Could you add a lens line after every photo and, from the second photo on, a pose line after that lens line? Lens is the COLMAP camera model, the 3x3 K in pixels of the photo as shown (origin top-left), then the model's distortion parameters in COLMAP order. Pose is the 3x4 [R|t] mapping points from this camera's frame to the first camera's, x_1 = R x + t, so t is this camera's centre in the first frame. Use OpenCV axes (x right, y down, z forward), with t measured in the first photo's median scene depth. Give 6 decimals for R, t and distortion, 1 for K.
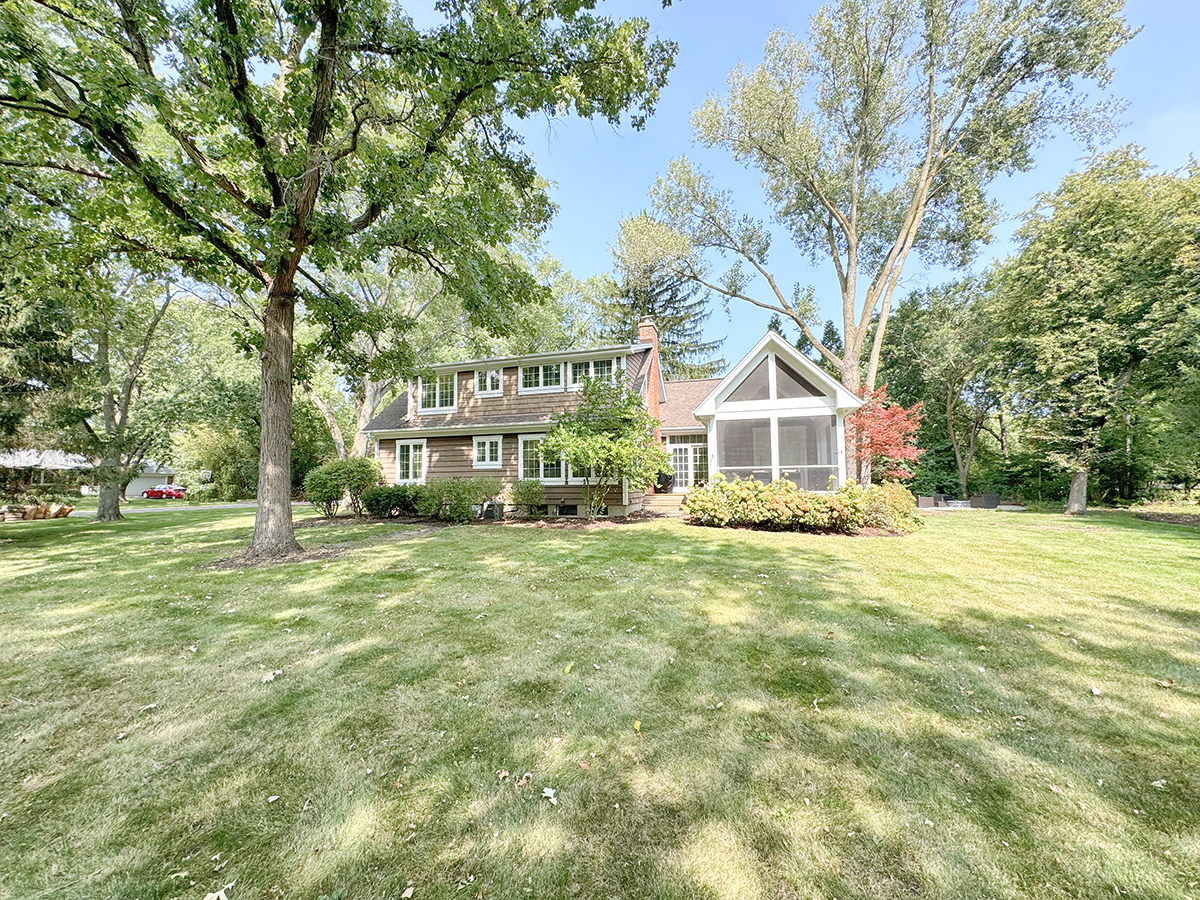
lens RADIAL K [[482.0, 0, 599.9], [0, 482.0, 450.0], [0, 0, 1]] dist [0.000001, -0.000074]
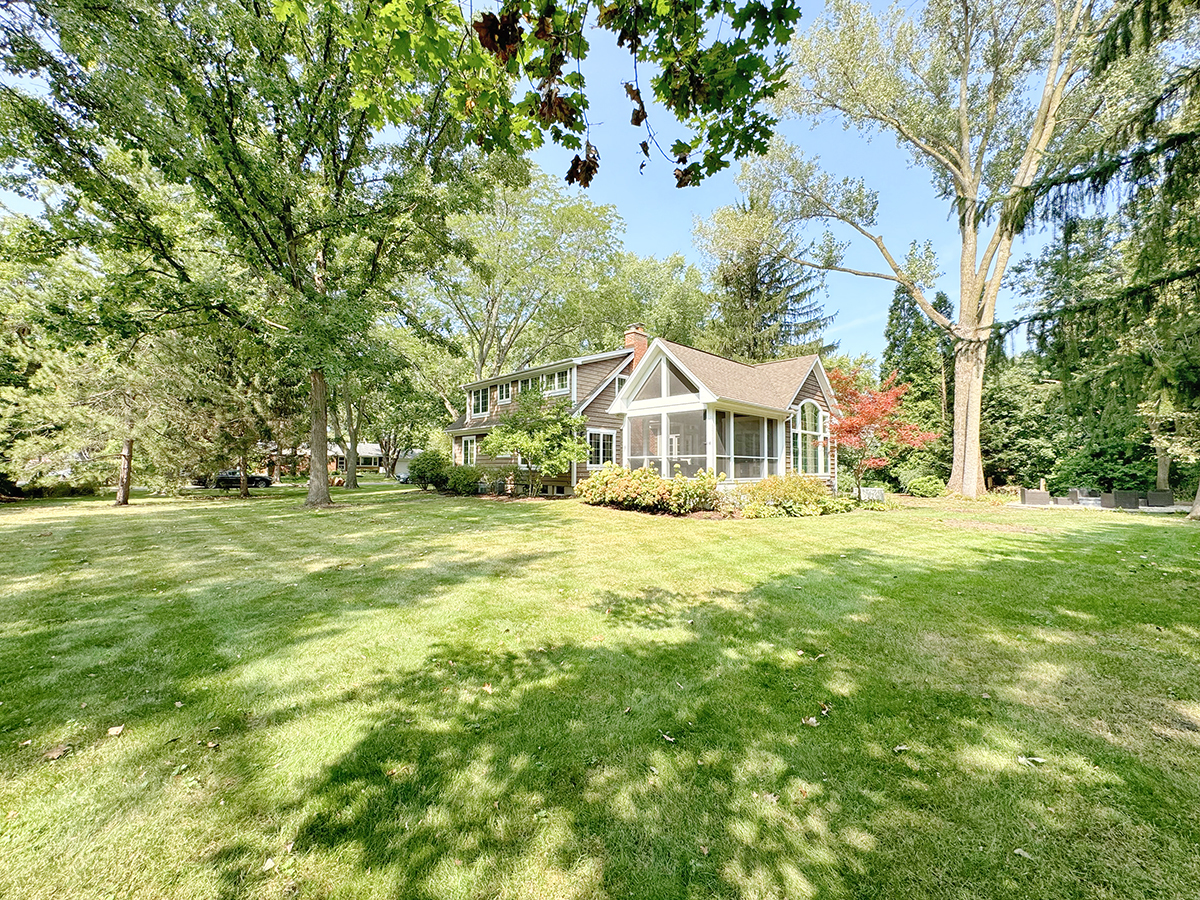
lens RADIAL K [[482.0, 0, 599.7], [0, 482.0, 450.0], [0, 0, 1]] dist [0.000001, -0.000074]
pose [[0.886882, -0.006408, -0.461951, 0.608810], [0.020905, 0.999436, 0.026271, -0.011066], [0.461522, -0.032956, 0.886516, -0.068191]]
